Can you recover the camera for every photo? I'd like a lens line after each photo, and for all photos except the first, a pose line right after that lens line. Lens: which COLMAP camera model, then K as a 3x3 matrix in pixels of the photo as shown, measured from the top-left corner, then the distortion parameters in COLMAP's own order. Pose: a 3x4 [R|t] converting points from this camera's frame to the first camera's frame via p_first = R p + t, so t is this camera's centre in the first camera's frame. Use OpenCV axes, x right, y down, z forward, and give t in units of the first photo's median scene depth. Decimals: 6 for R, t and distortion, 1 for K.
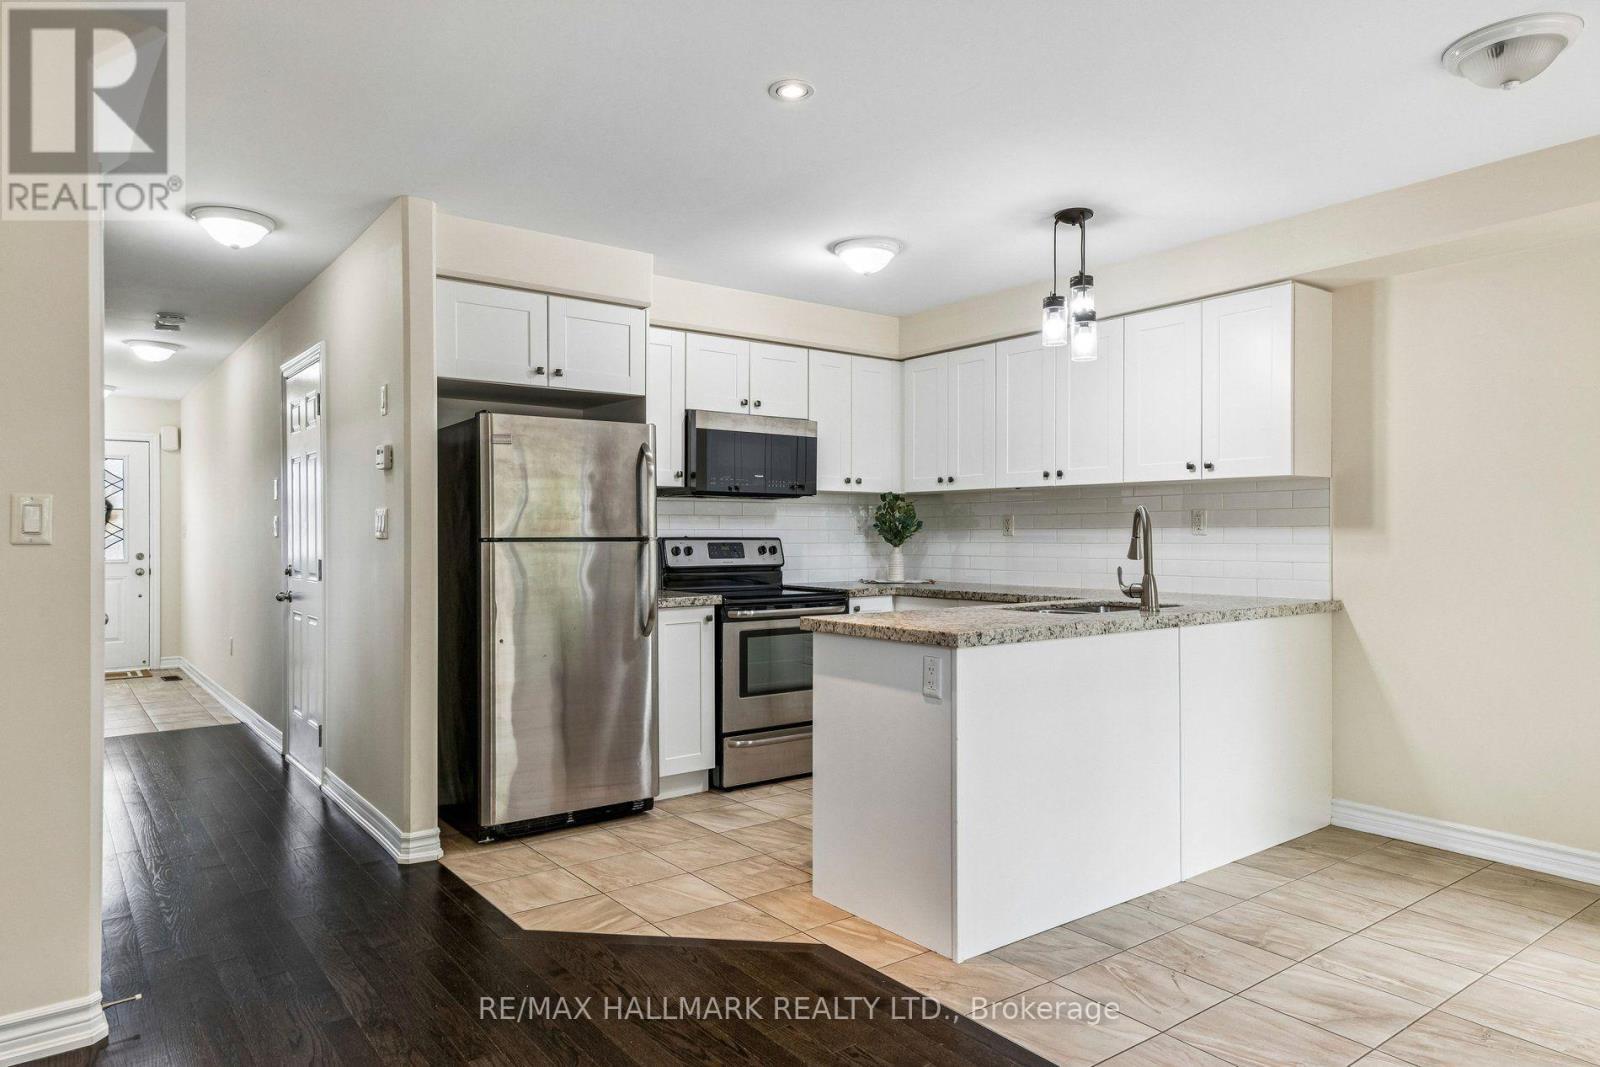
lens RADIAL K [[995.6, 0, 802.6], [0, 995.6, 528.5], [0, 0, 1]] dist [0.029259, 0.002613]
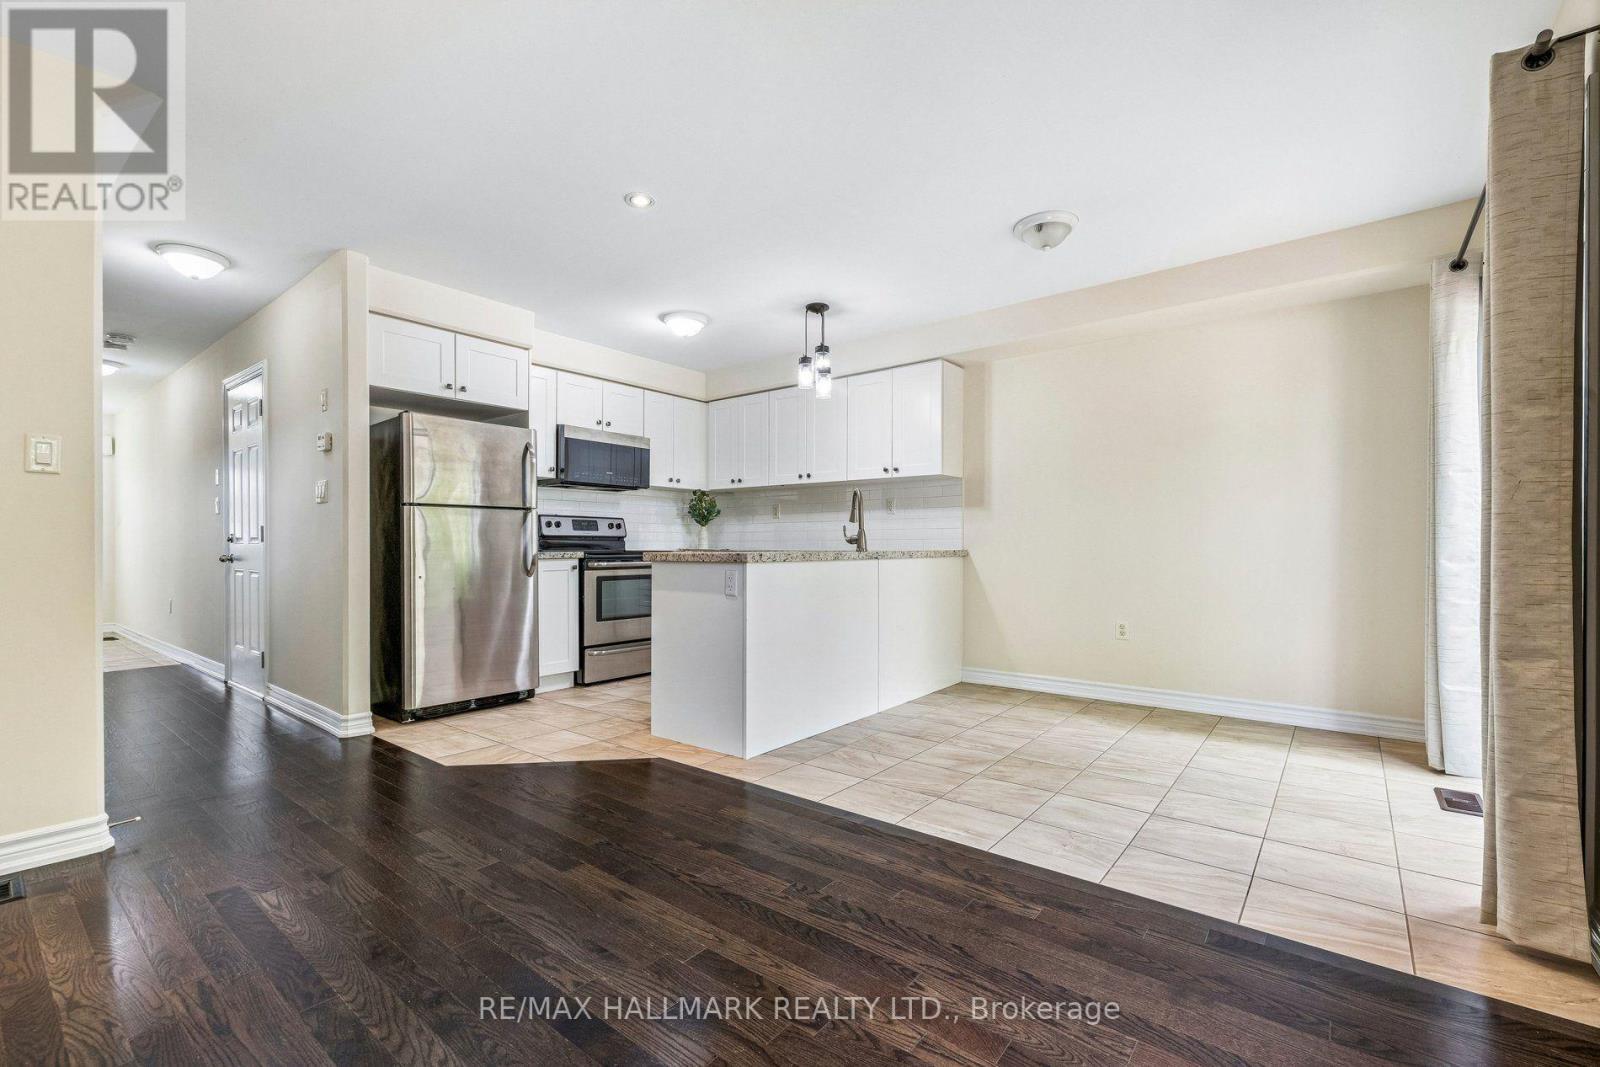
lens RADIAL K [[686.9, 0, 807.4], [0, 686.9, 544.2], [0, 0, 1]] dist [0.003798, -0.001973]
pose [[0.968406, 0.001639, 0.249374, -0.017239], [-0.002623, 0.999990, 0.003614, 0.059327], [-0.249365, -0.004154, 0.968401, -0.059655]]
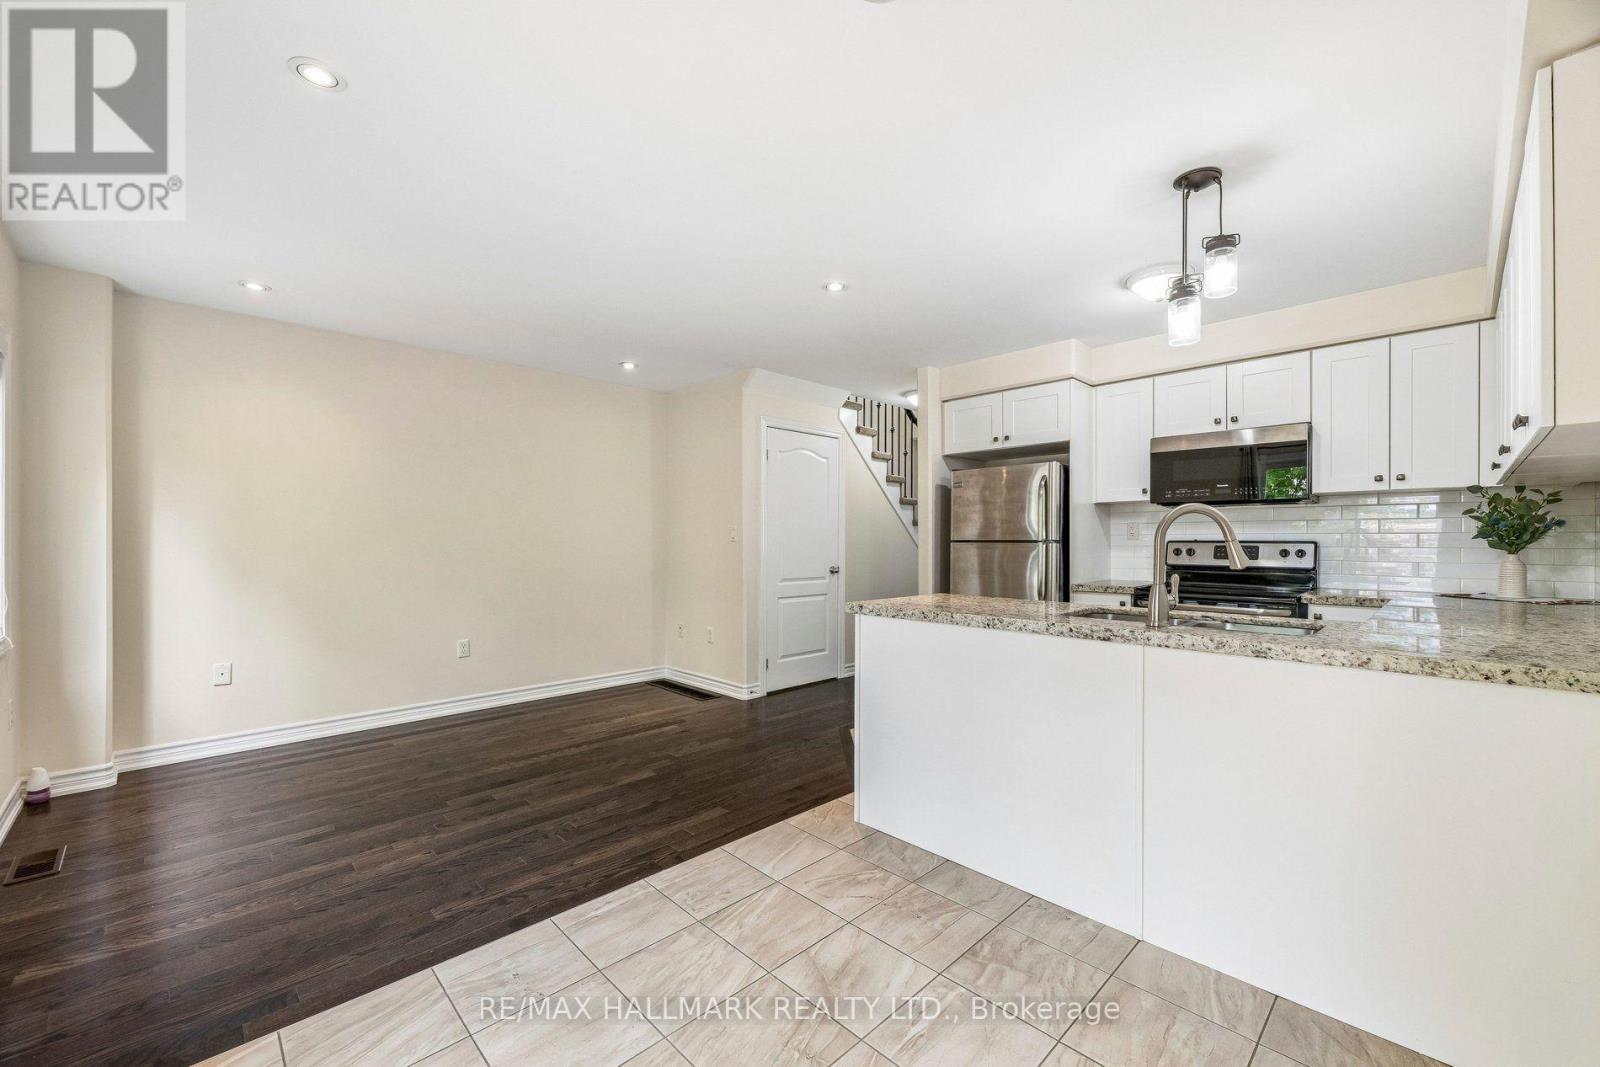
lens RADIAL K [[638.4, 0, 788.9], [0, 638.4, 536.1], [0, 0, 1]] dist [0.002128, -0.000131]
pose [[0.111496, -0.004507, -0.993755, 0.765605], [0.006231, 0.999973, -0.003836, 0.004214], [0.993745, -0.005765, 0.111521, 0.550595]]
